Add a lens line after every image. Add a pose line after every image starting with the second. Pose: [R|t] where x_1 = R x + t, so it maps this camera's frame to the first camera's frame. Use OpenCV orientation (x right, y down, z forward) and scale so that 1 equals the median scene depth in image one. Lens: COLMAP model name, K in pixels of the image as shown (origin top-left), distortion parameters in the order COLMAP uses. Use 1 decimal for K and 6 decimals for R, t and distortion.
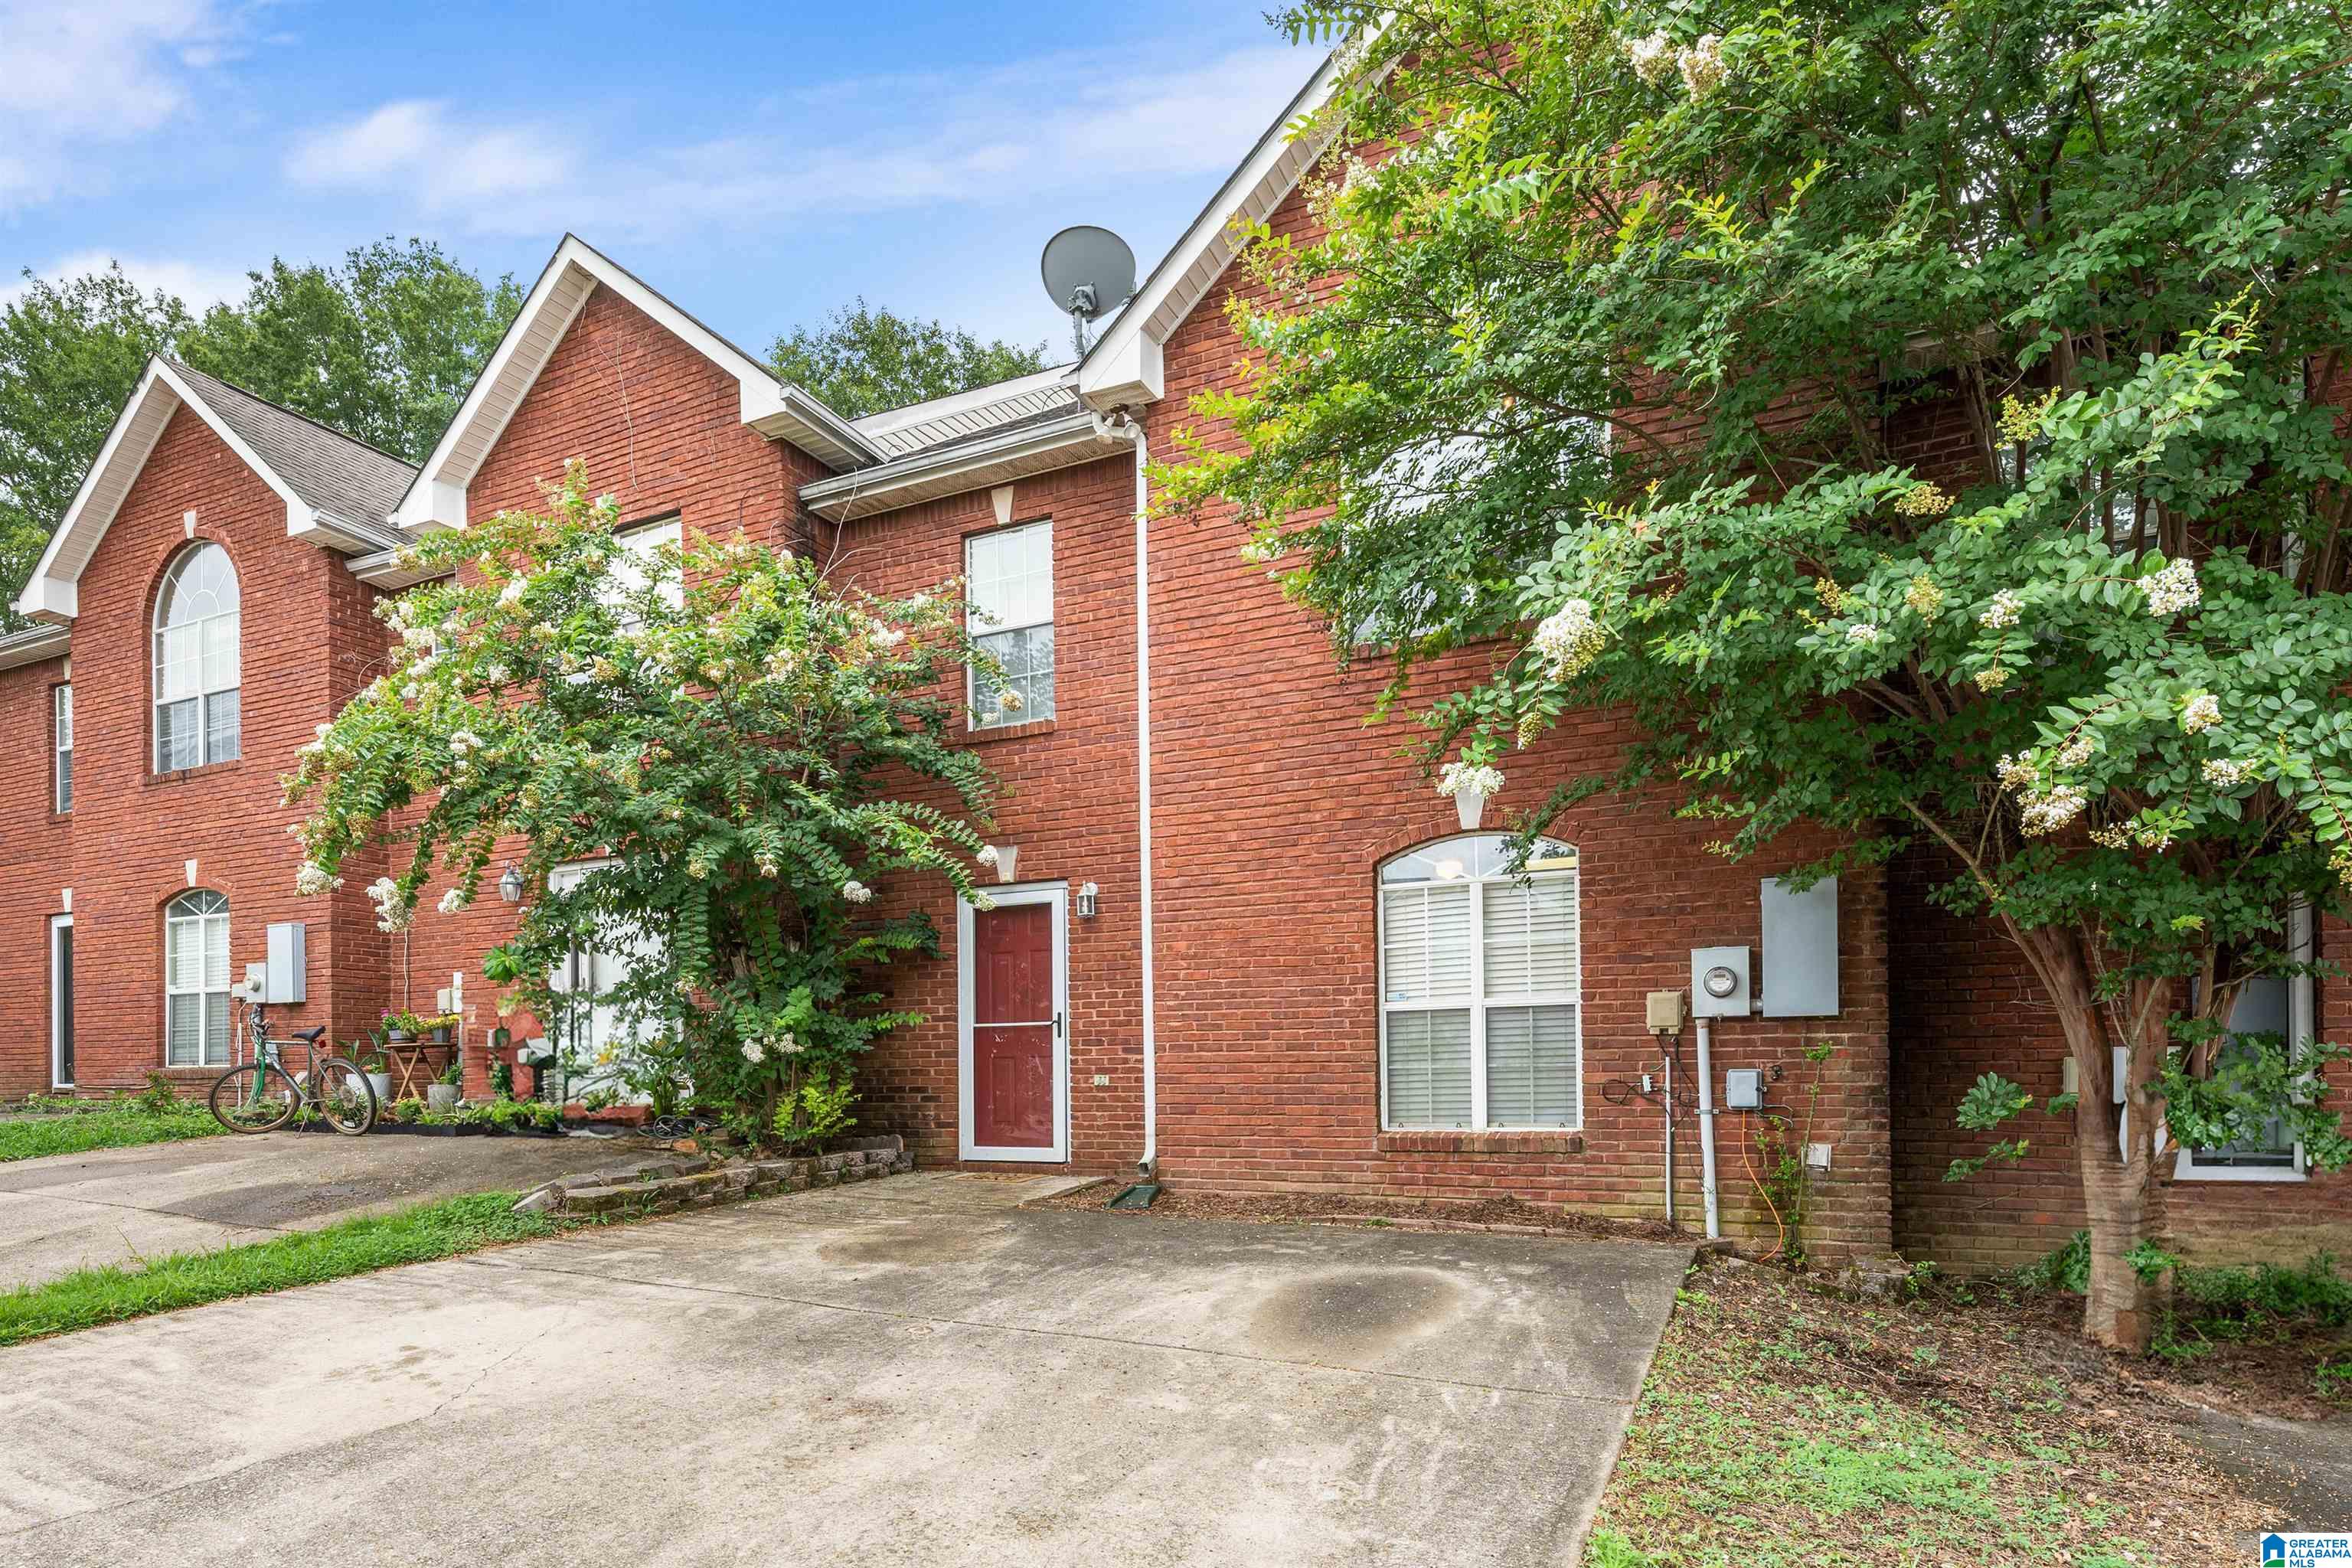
lens RADIAL K [[1016.2, 0, 1176.2], [0, 1016.2, 851.4], [0, 0, 1]] dist [0.000185, 0.000067]
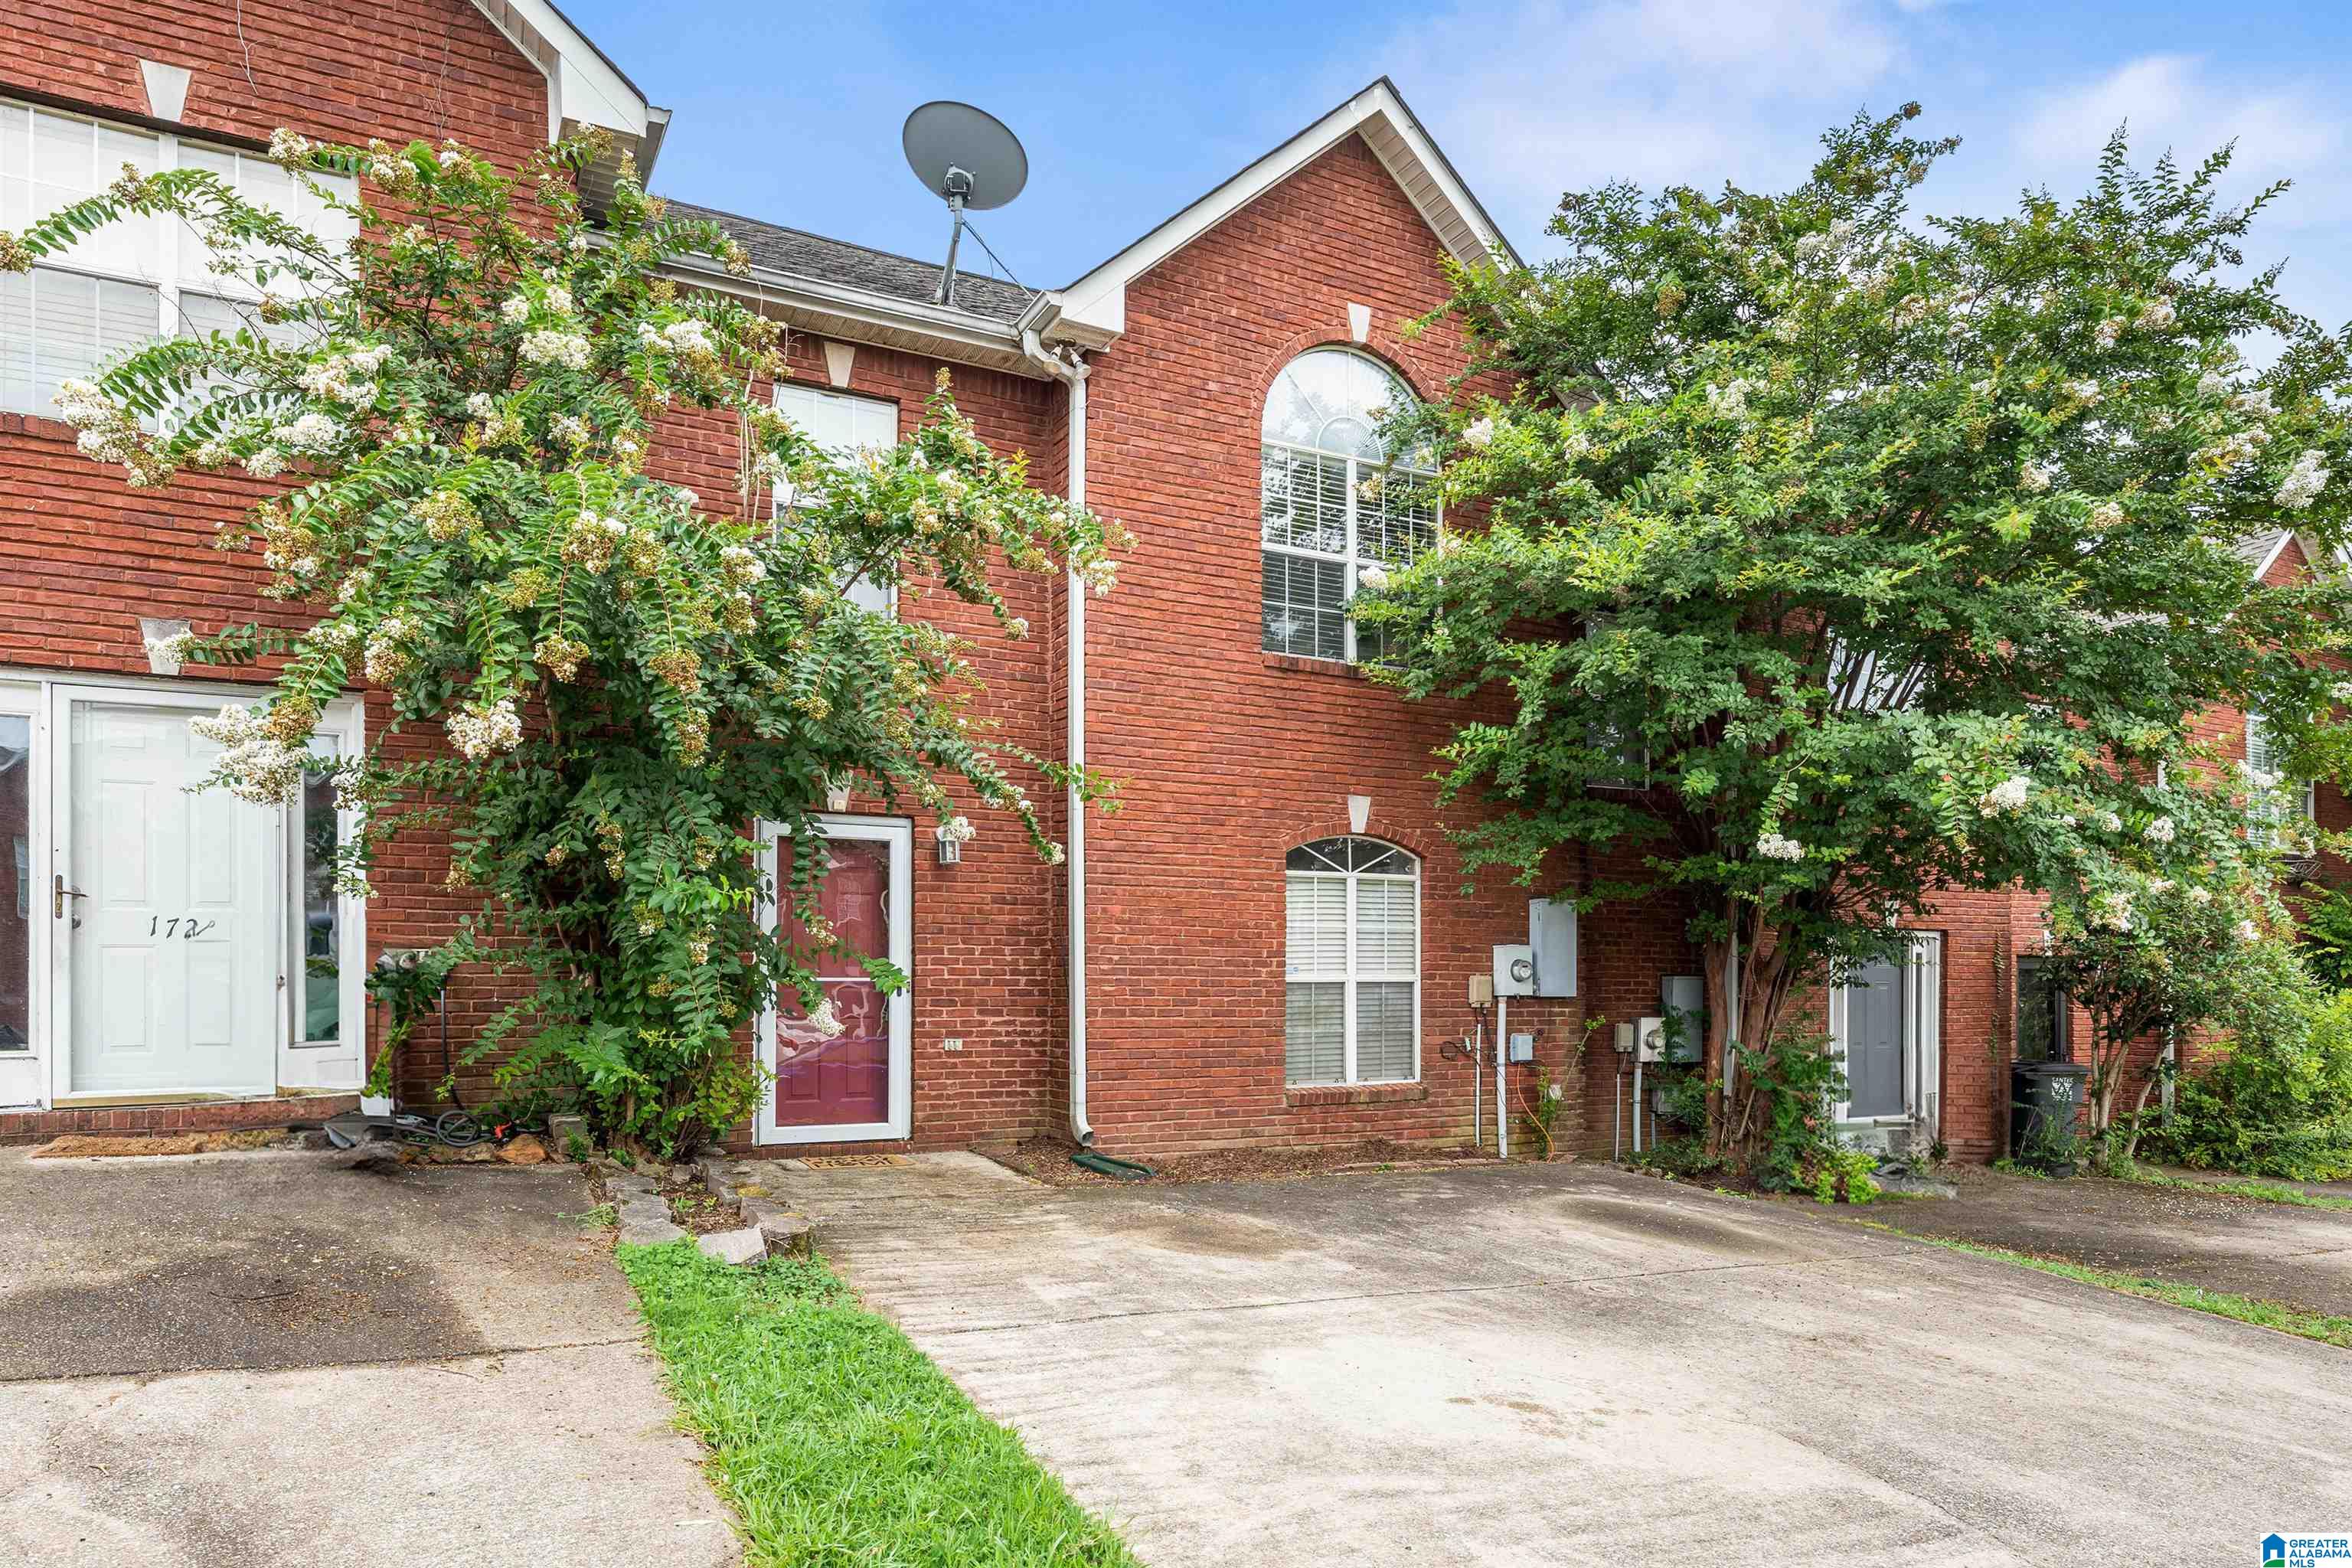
lens RADIAL K [[1021.2, 0, 1176.0], [0, 1021.2, 784.0], [0, 0, 1]] dist [0.000021, -0.000020]
pose [[0.751498, 0.149151, 0.642654, -0.656556], [-0.142730, 0.987796, -0.062350, 0.027062], [-0.644111, -0.044870, 0.763615, 0.217055]]
